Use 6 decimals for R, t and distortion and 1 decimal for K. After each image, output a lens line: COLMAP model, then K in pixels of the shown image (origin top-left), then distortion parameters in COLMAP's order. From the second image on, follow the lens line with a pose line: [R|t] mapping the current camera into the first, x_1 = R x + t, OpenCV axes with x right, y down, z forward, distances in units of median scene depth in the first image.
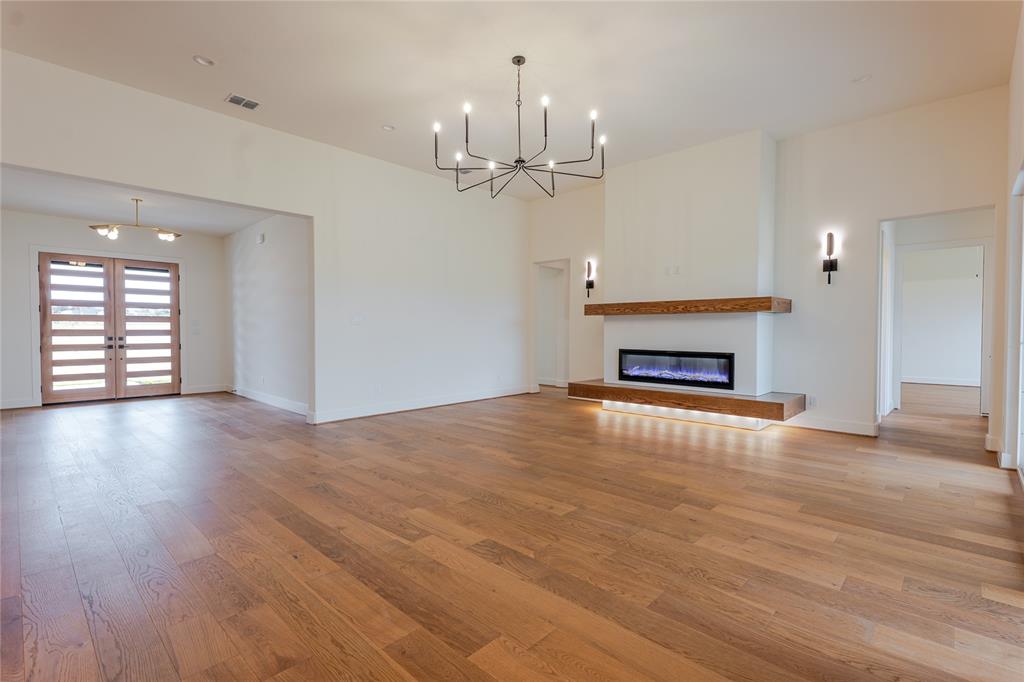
lens RADIAL K [[480.0, 0, 521.9], [0, 480.0, 340.9], [0, 0, 1]] dist [0.004327, -0.002831]
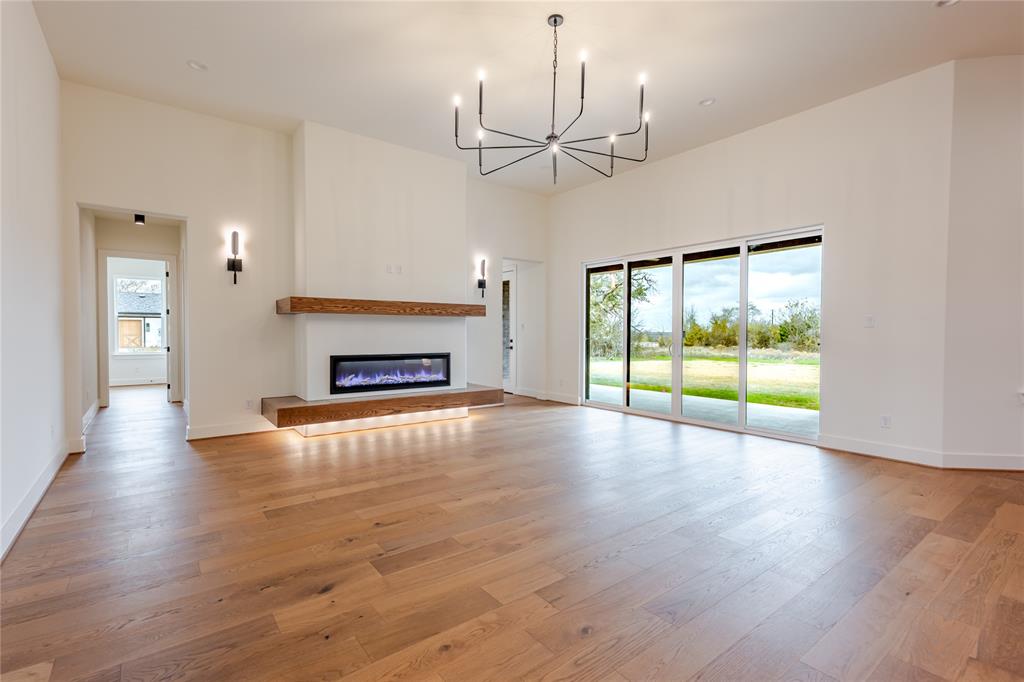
lens RADIAL K [[480.0, 0, 527.3], [0, 480.0, 340.6], [0, 0, 1]] dist [0.004327, -0.002831]
pose [[0.144169, -0.019769, 0.989356, -0.605249], [0.017777, 0.999691, 0.017385, -0.018129], [-0.989393, 0.015082, 0.144476, 0.624341]]
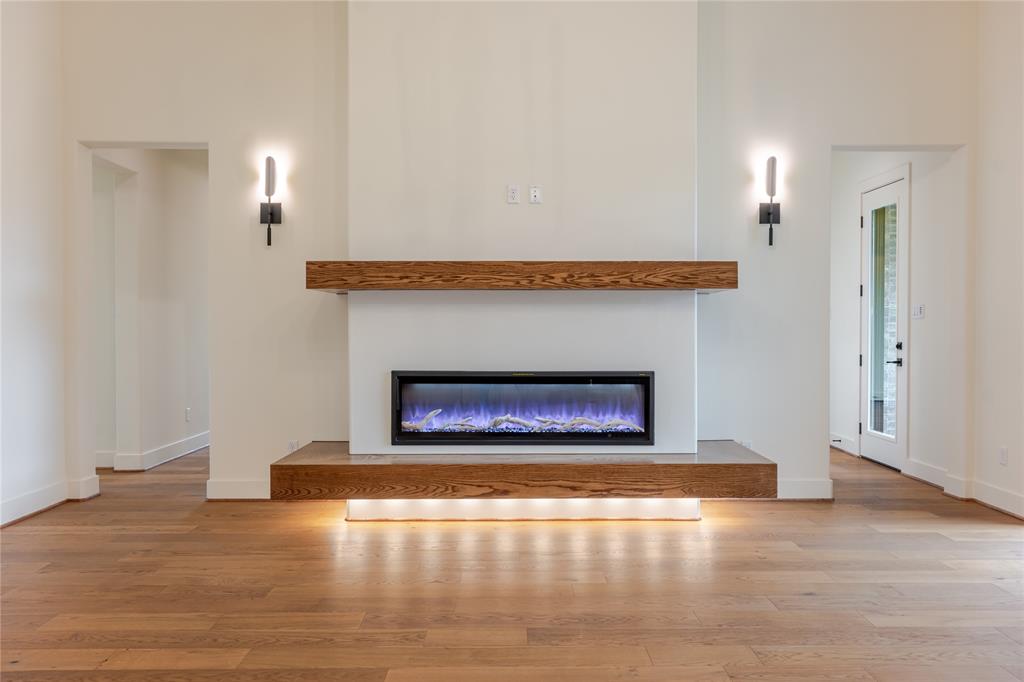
lens RADIAL K [[827.6, 0, 517.3], [0, 827.6, 338.2], [0, 0, 1]] dist [0.006526, 0.002153]
pose [[0.726205, -0.010815, 0.687393, -0.240444], [0.016402, 0.999864, -0.001596, -0.009855], [-0.687283, 0.012433, 0.726284, 0.445689]]
